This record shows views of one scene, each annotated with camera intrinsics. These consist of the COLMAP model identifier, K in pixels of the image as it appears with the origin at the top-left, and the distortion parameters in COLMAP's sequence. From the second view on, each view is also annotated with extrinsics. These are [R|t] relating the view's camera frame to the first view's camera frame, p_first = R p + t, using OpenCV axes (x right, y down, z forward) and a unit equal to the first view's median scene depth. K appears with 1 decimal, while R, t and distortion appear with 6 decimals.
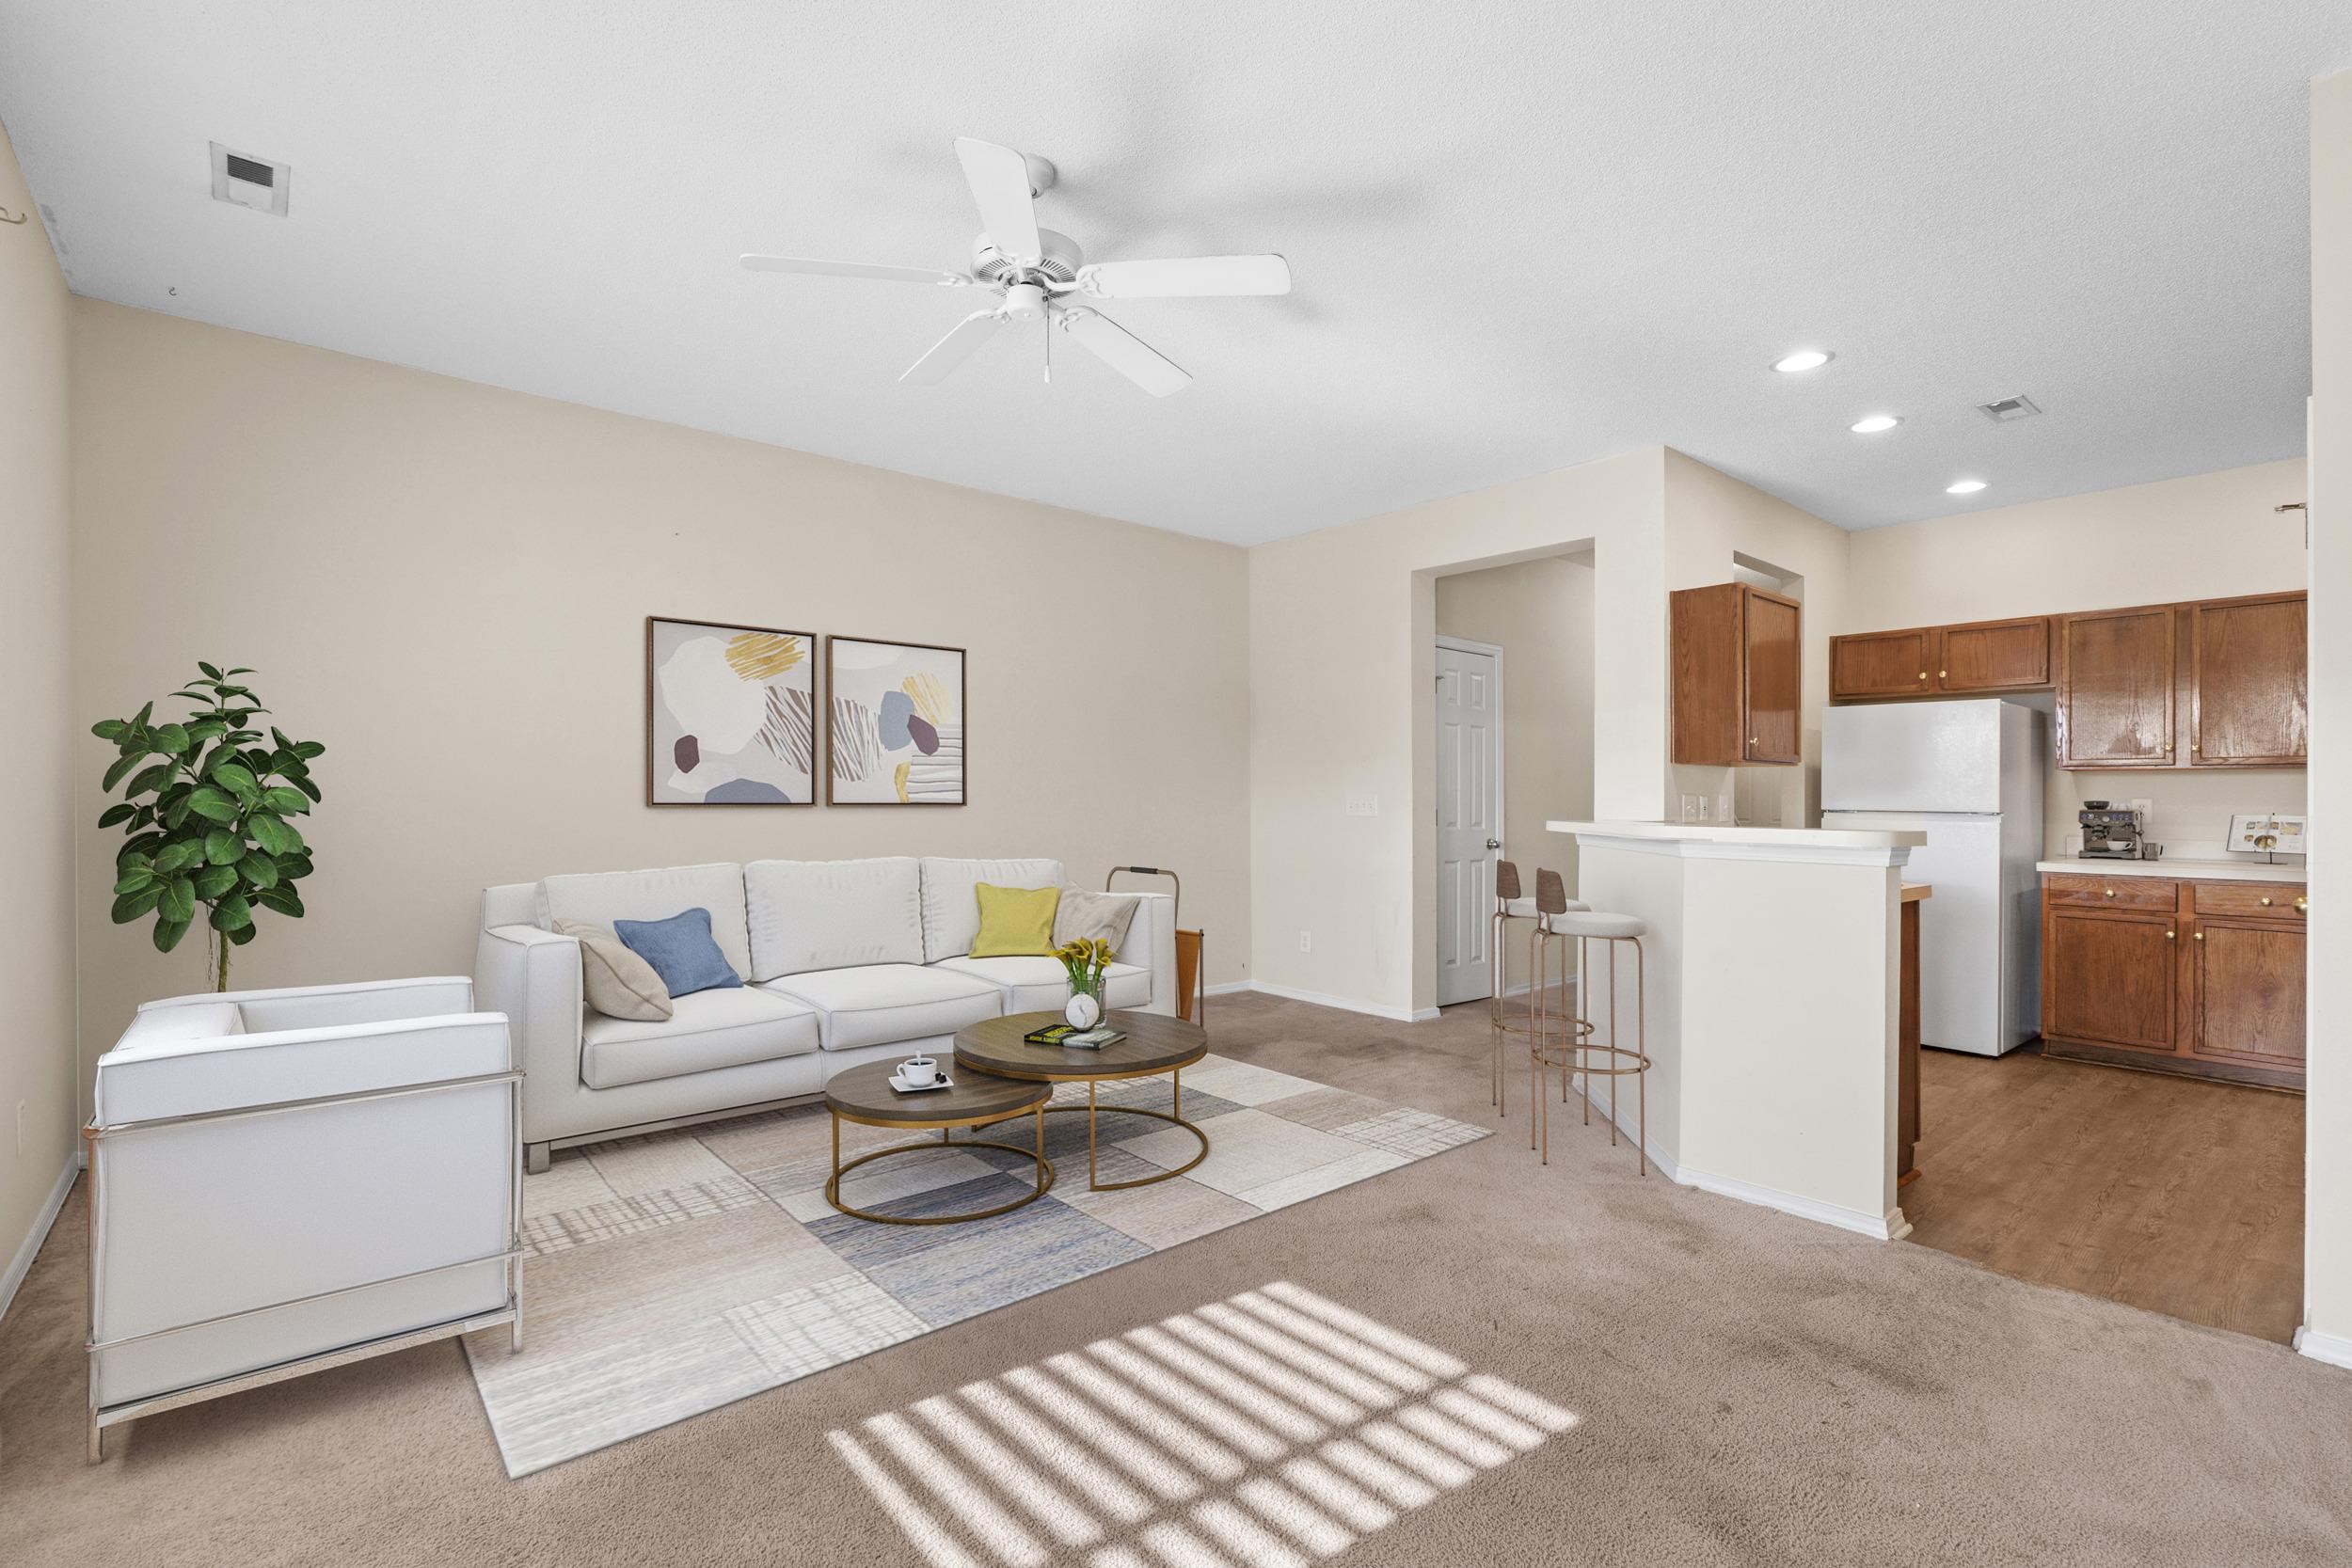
lens RADIAL K [[1071.9, 0, 1187.0], [0, 1071.9, 785.5], [0, 0, 1]] dist [-0.003698, 0.002848]
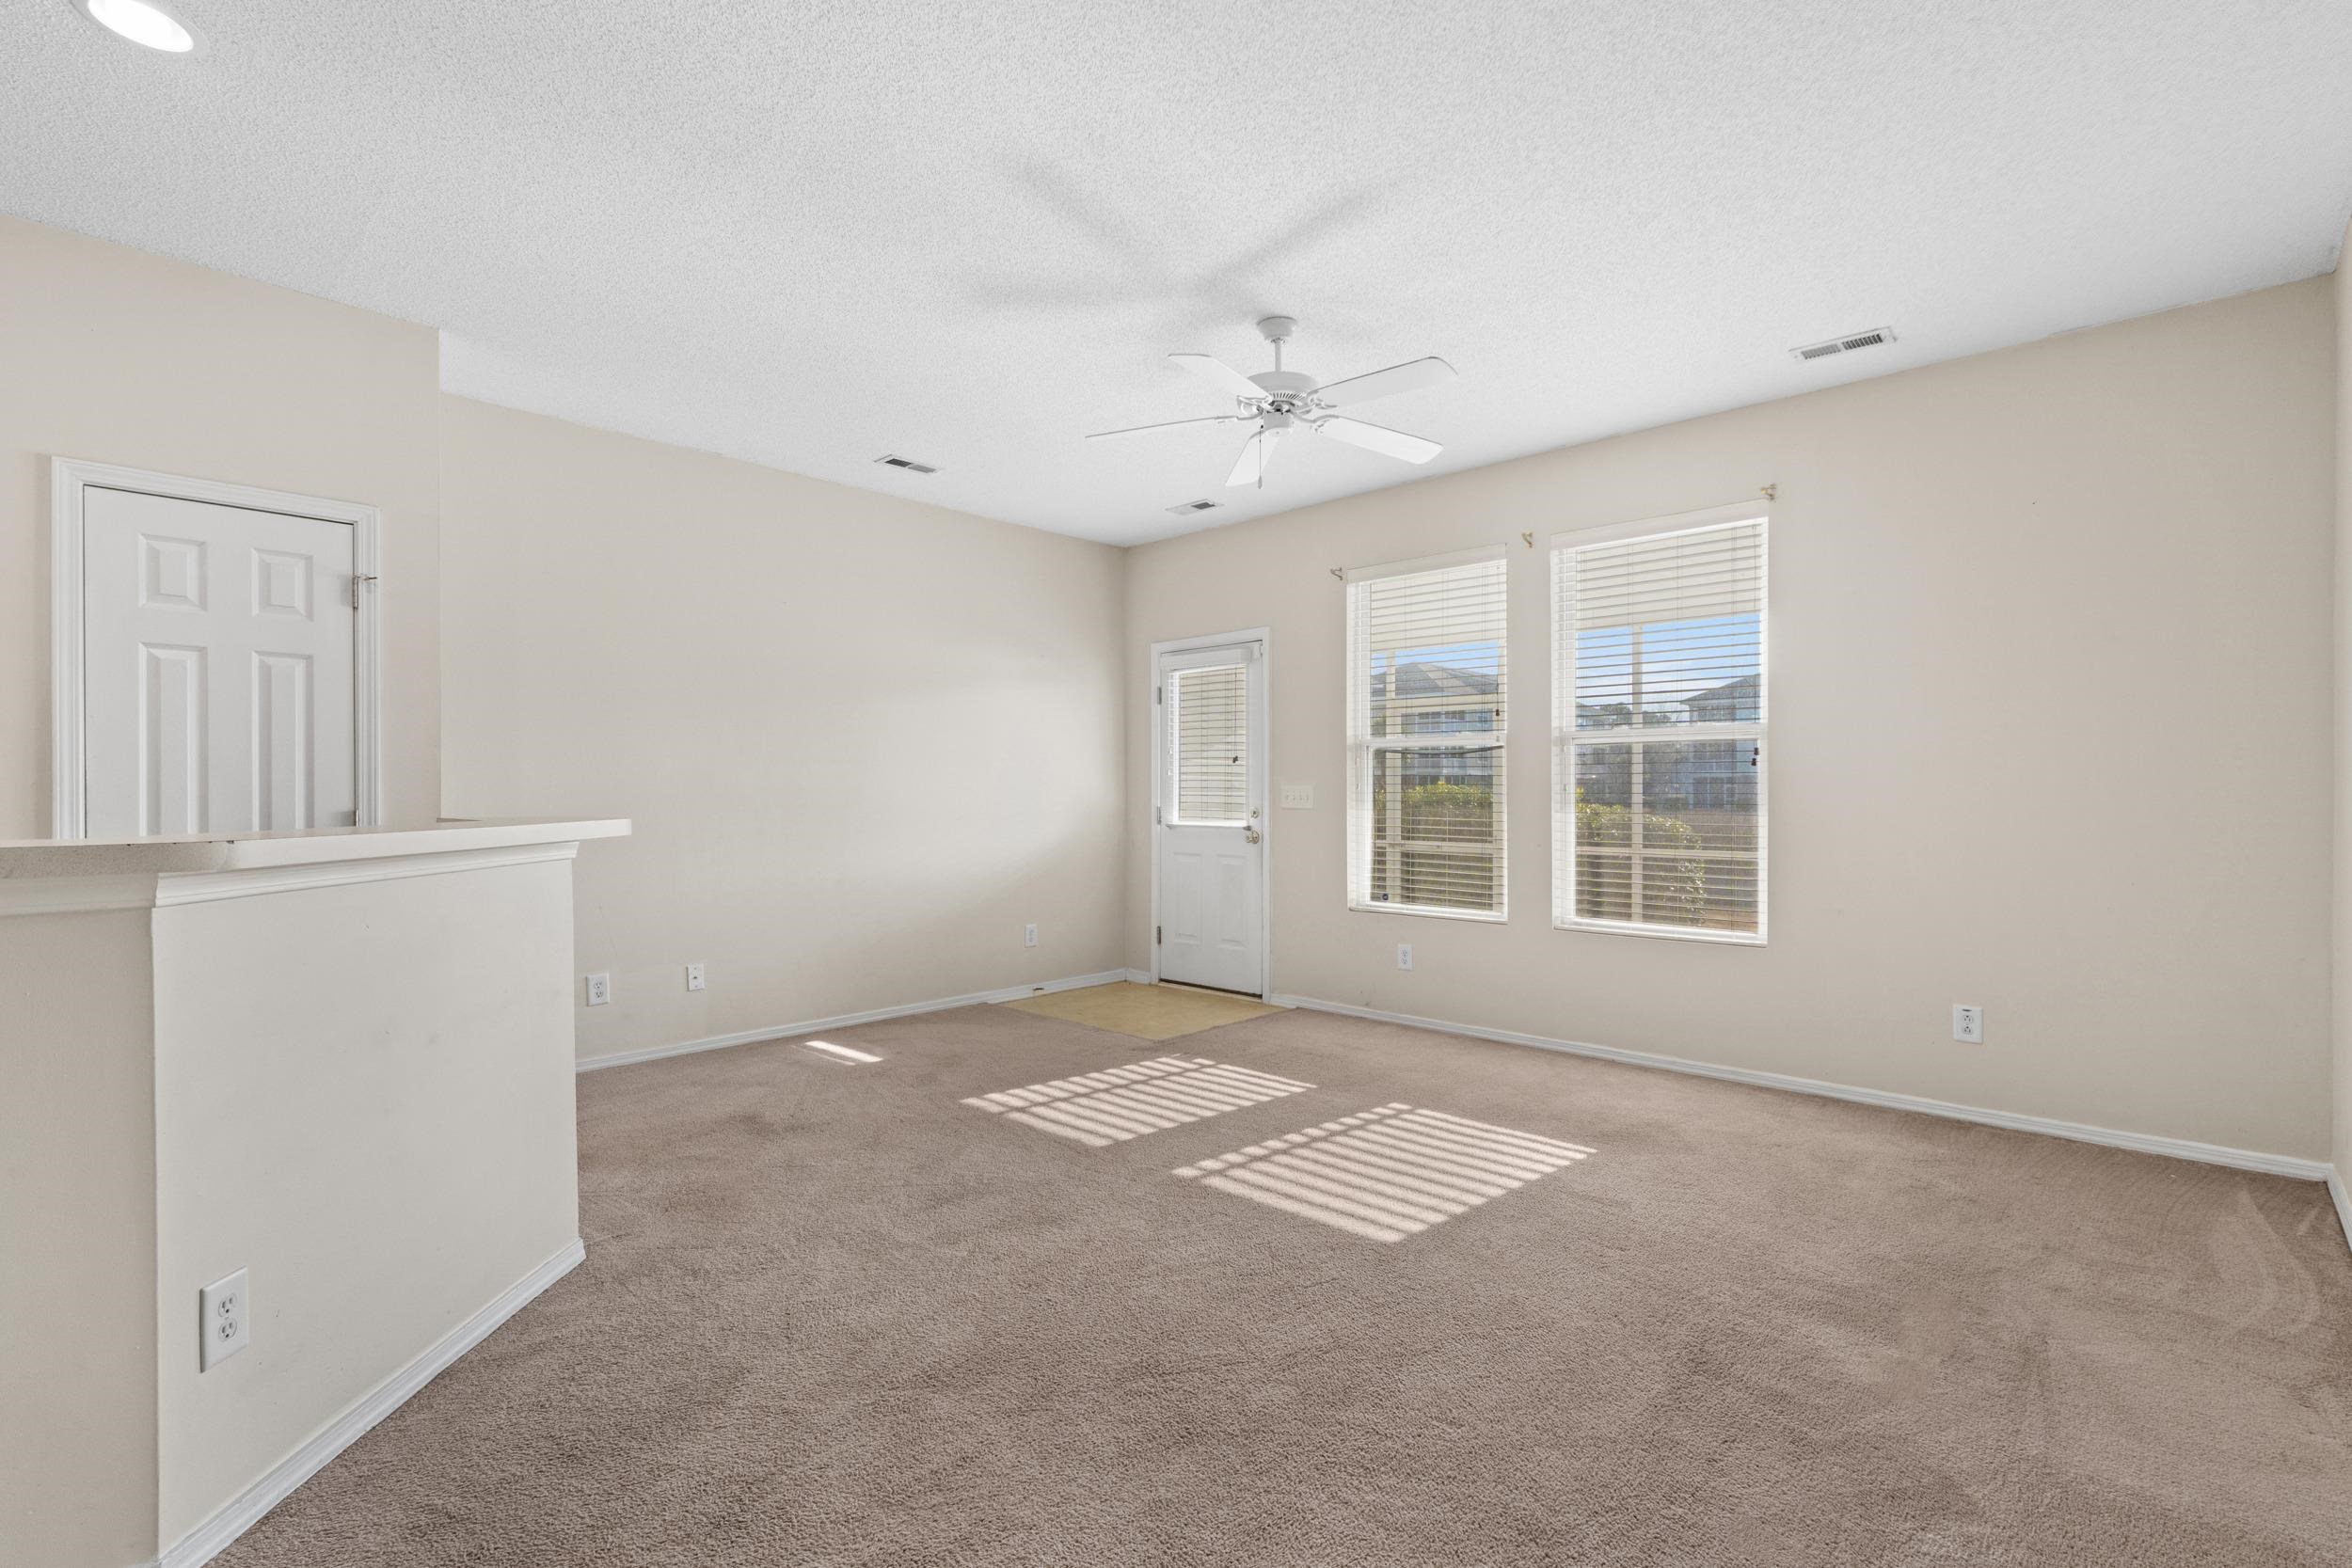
lens RADIAL K [[1071.9, 0, 1153.4], [0, 1071.9, 807.4], [0, 0, 1]] dist [-0.003698, 0.002848]
pose [[-0.997248, -0.006229, -0.073871, 0.064525], [-0.006020, 0.999977, -0.003049, 0.019816], [0.073888, -0.002596, -0.997263, 1.256889]]
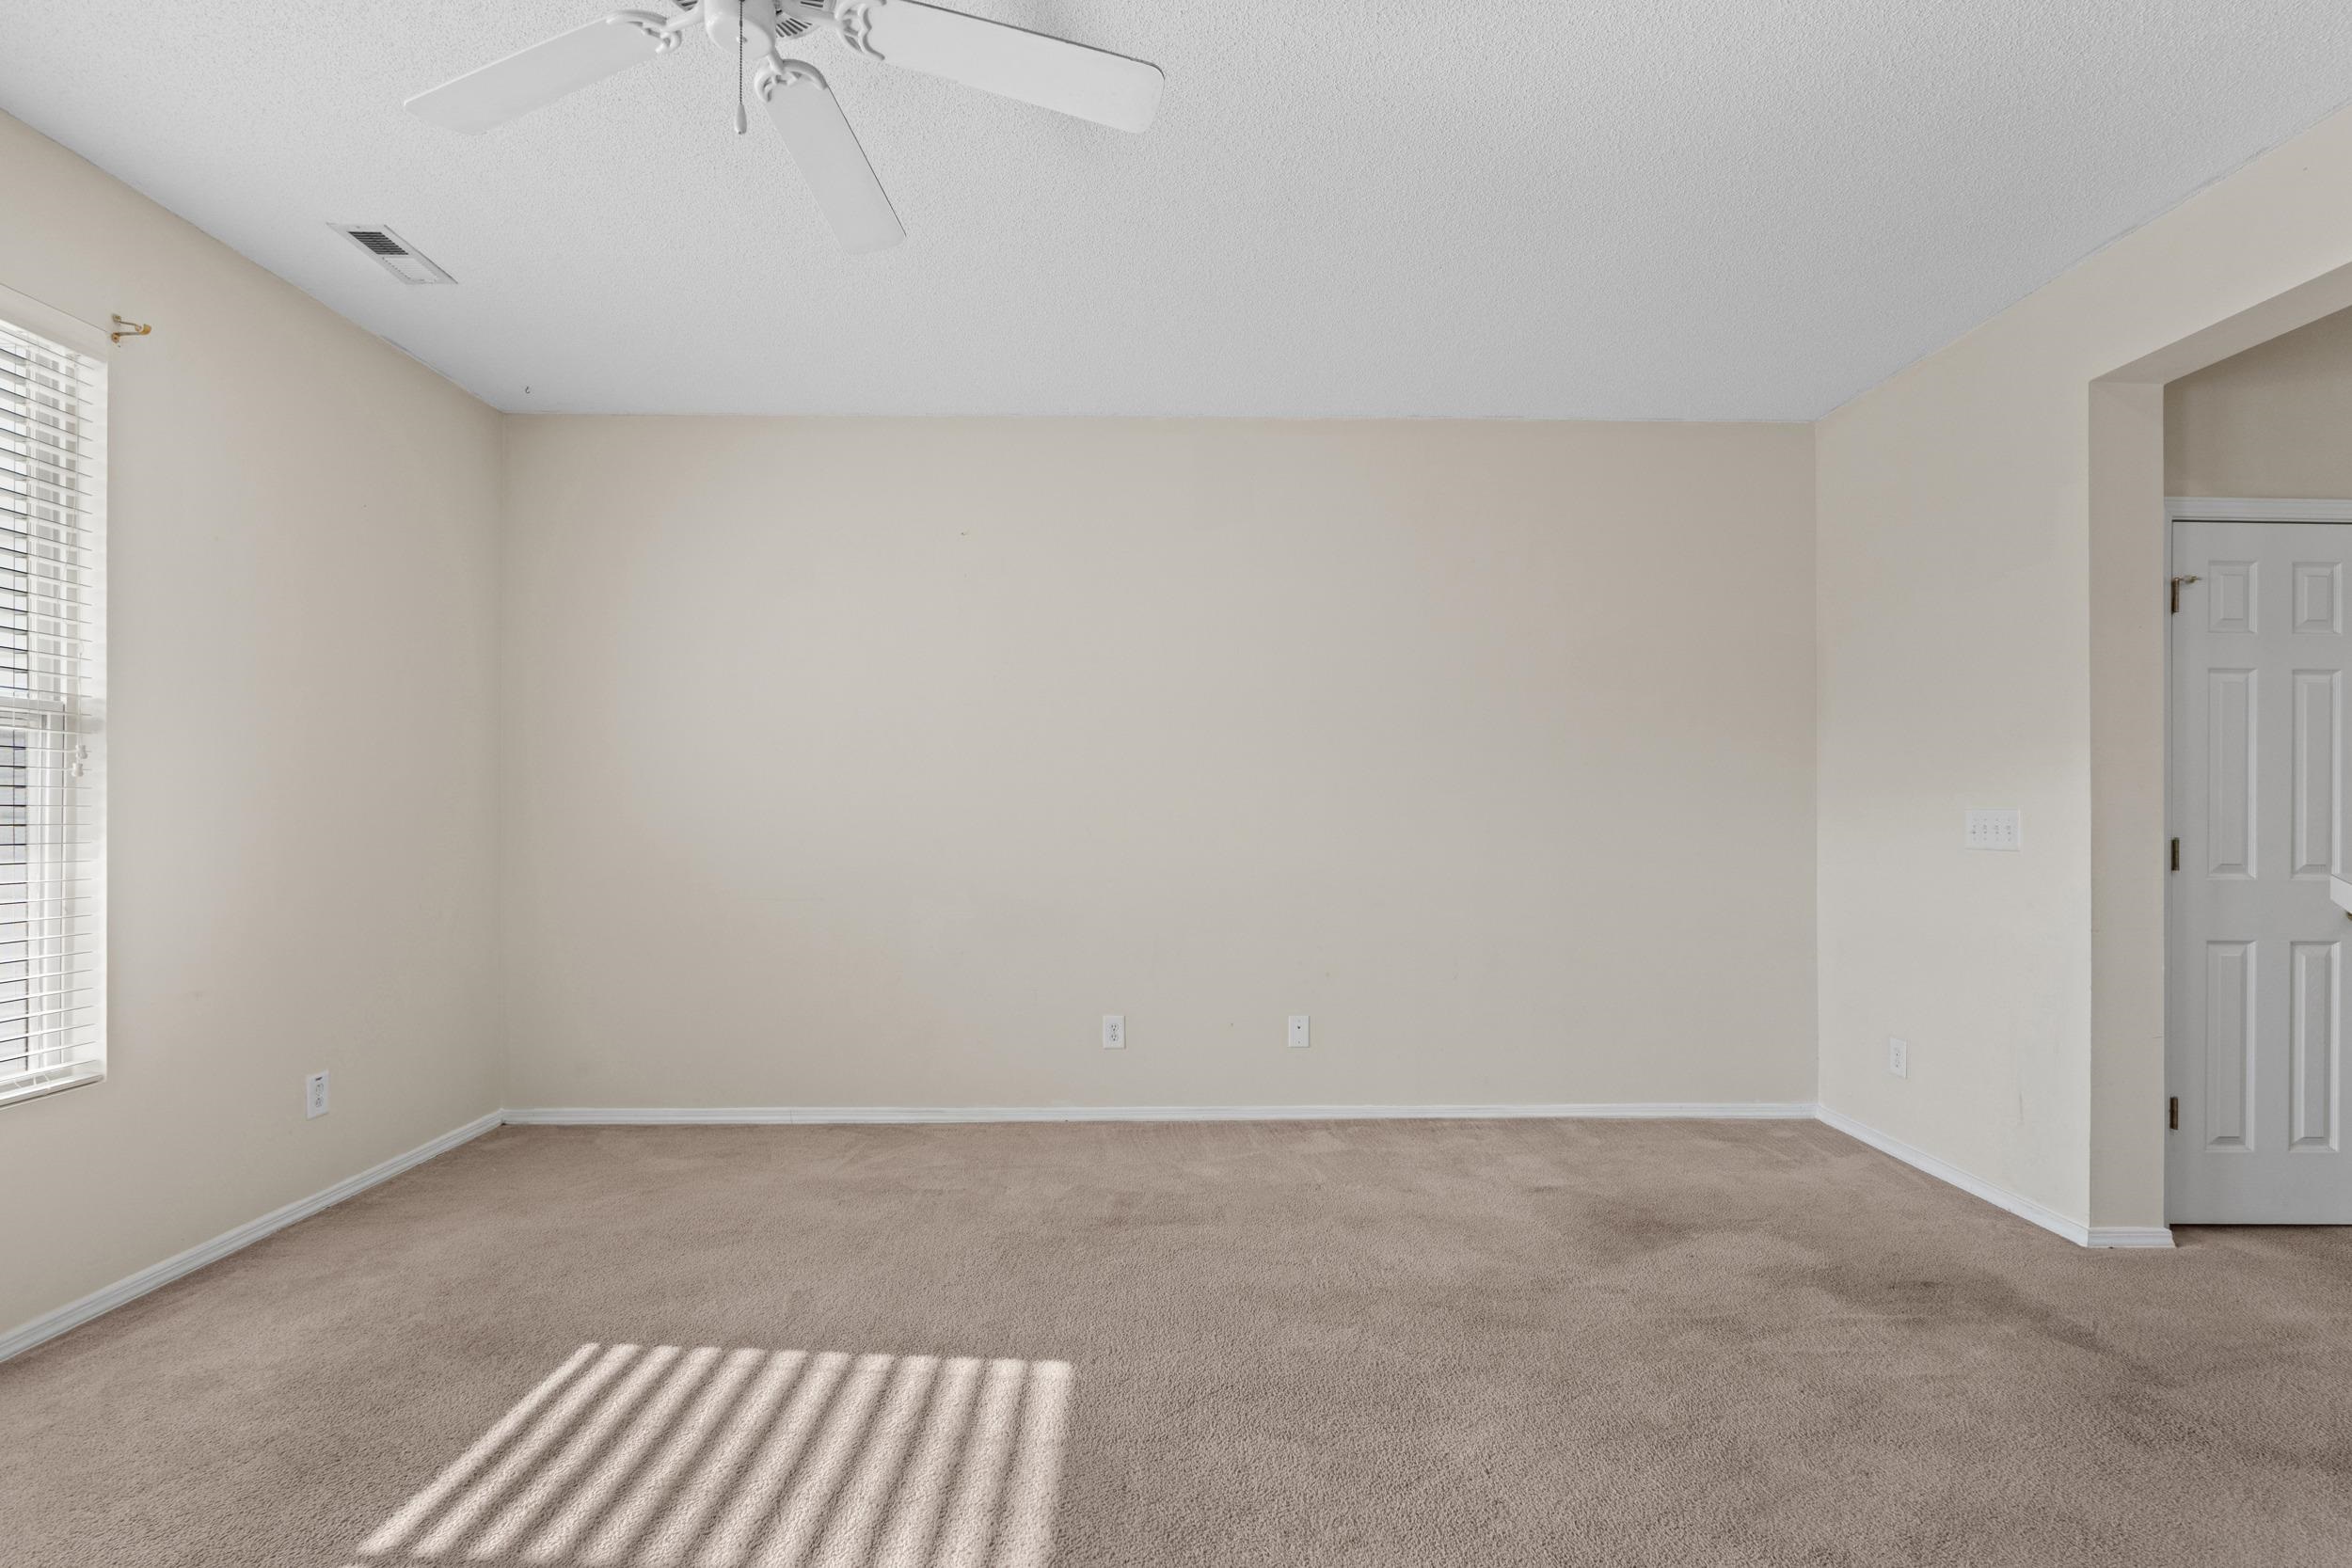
lens RADIAL K [[1071.9, 0, 1187.5], [0, 1071.9, 806.9], [0, 0, 1]] dist [-0.003698, 0.002848]
pose [[0.771230, -0.004889, -0.636538, 0.241531], [0.012191, 0.999901, 0.007090, -0.002870], [0.636440, -0.013228, 0.771213, 0.379781]]
